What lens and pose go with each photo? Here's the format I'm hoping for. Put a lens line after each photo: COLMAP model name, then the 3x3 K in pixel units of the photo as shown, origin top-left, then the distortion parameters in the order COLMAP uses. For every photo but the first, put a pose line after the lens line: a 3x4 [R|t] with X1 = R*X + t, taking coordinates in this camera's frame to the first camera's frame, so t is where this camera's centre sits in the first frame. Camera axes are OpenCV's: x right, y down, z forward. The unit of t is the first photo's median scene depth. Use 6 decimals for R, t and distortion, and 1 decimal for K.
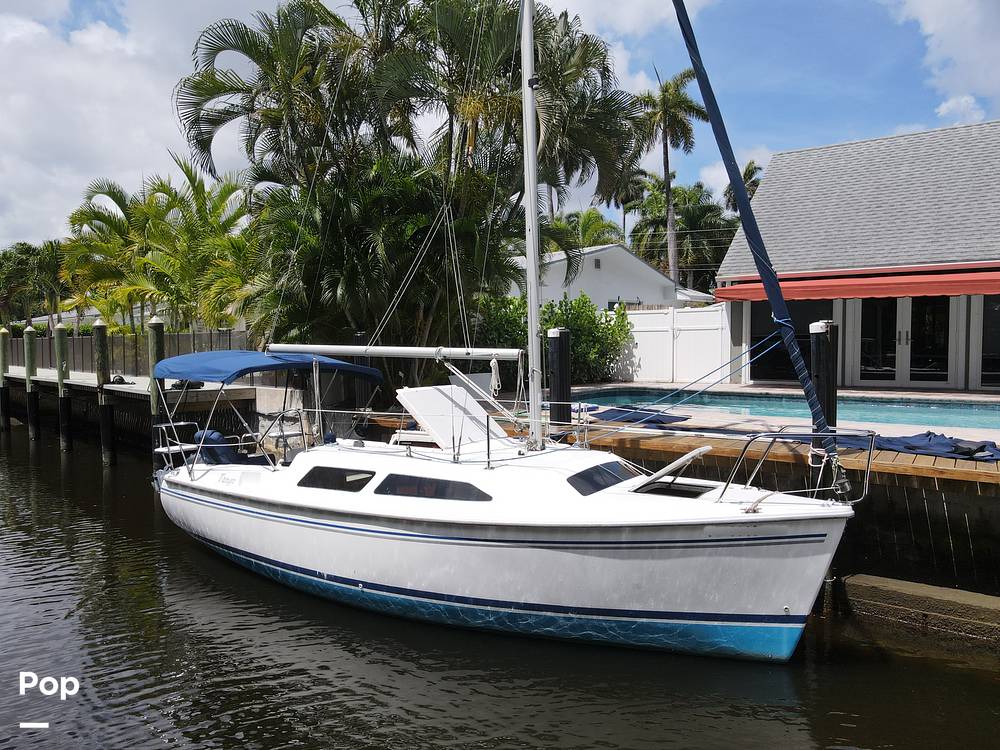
lens RADIAL K [[735.3, 0, 495.3], [0, 735.3, 384.5], [0, 0, 1]] dist [0.005686, 0.002091]
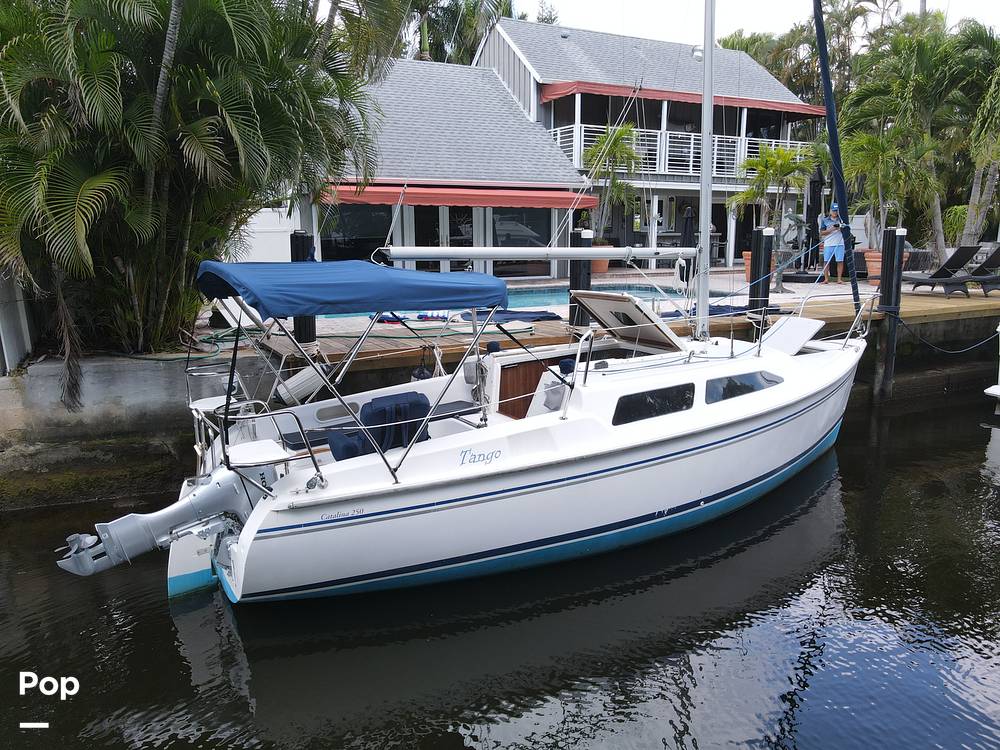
lens RADIAL K [[715.0, 0, 501.8], [0, 715.0, 369.5], [0, 0, 1]] dist [0.022066, 0.000121]
pose [[0.420296, -0.158845, 0.893375, -0.693082], [0.052714, 0.987170, 0.150723, -0.031212], [-0.905854, -0.016255, 0.423277, 0.539484]]
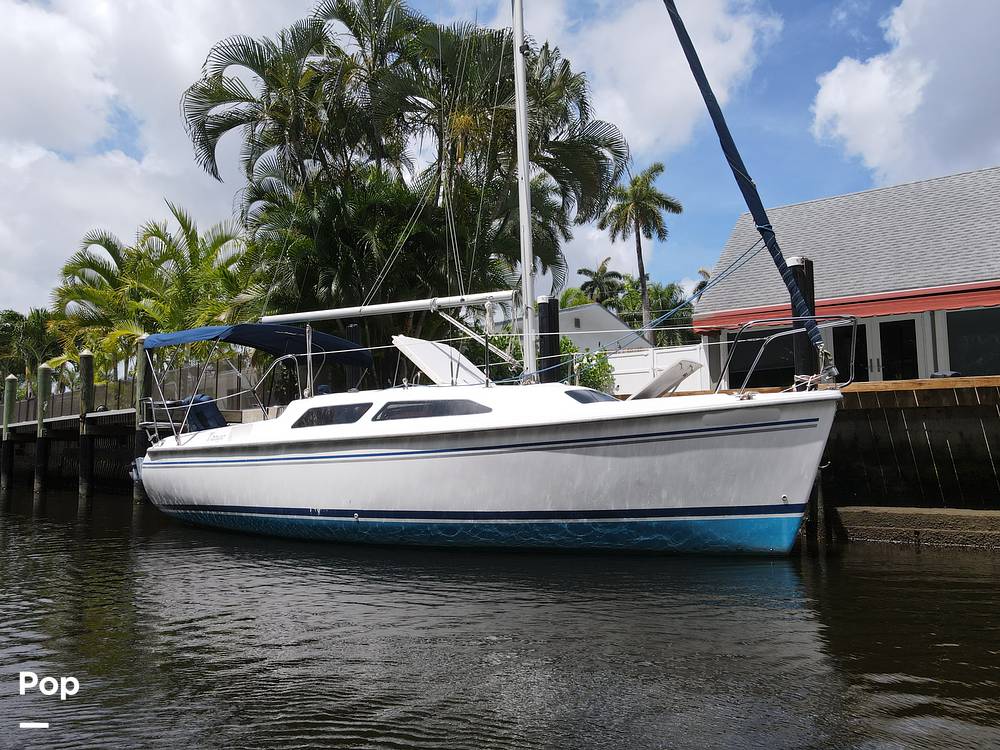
lens RADIAL K [[735.3, 0, 495.3], [0, 735.3, 384.5], [0, 0, 1]] dist [0.005686, 0.002091]
pose [[0.999516, -0.004159, 0.030825, -0.016165], [0.008841, 0.988132, -0.153350, 0.162265], [-0.029822, 0.153548, 0.987691, -0.003506]]
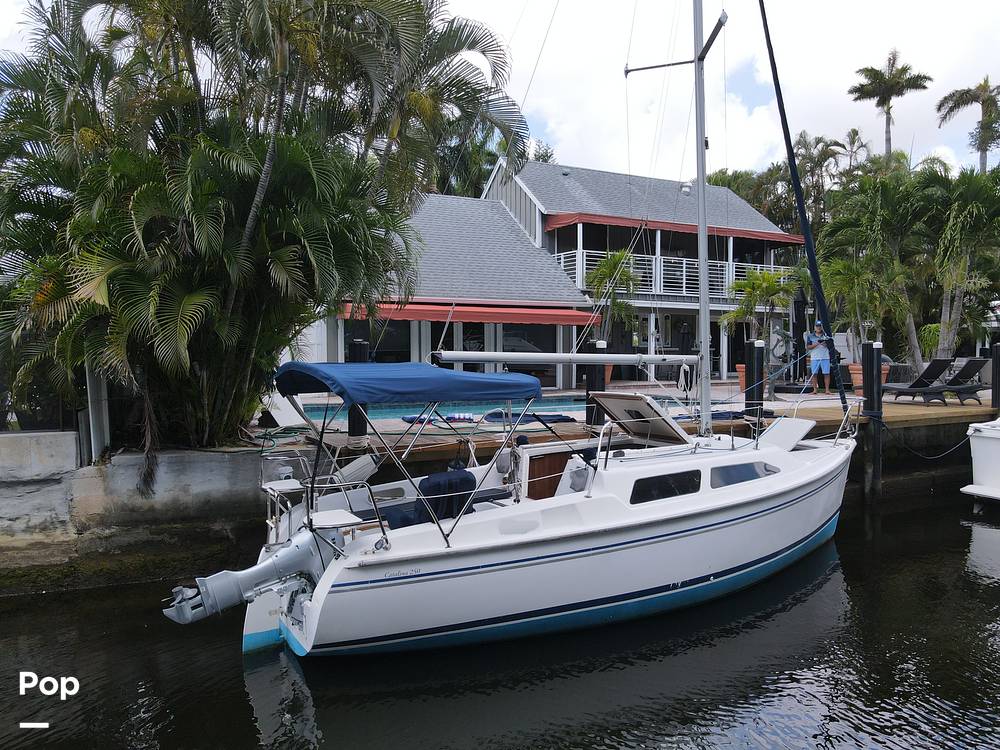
lens RADIAL K [[713.1, 0, 500.0], [0, 713.1, 375.0], [0, 0, 1]] dist [0.010610, 0.007766]
pose [[0.417493, -0.018412, 0.908494, -0.791707], [0.050042, 0.998743, -0.002756, -0.019463], [-0.907301, 0.046614, 0.417890, 0.533282]]
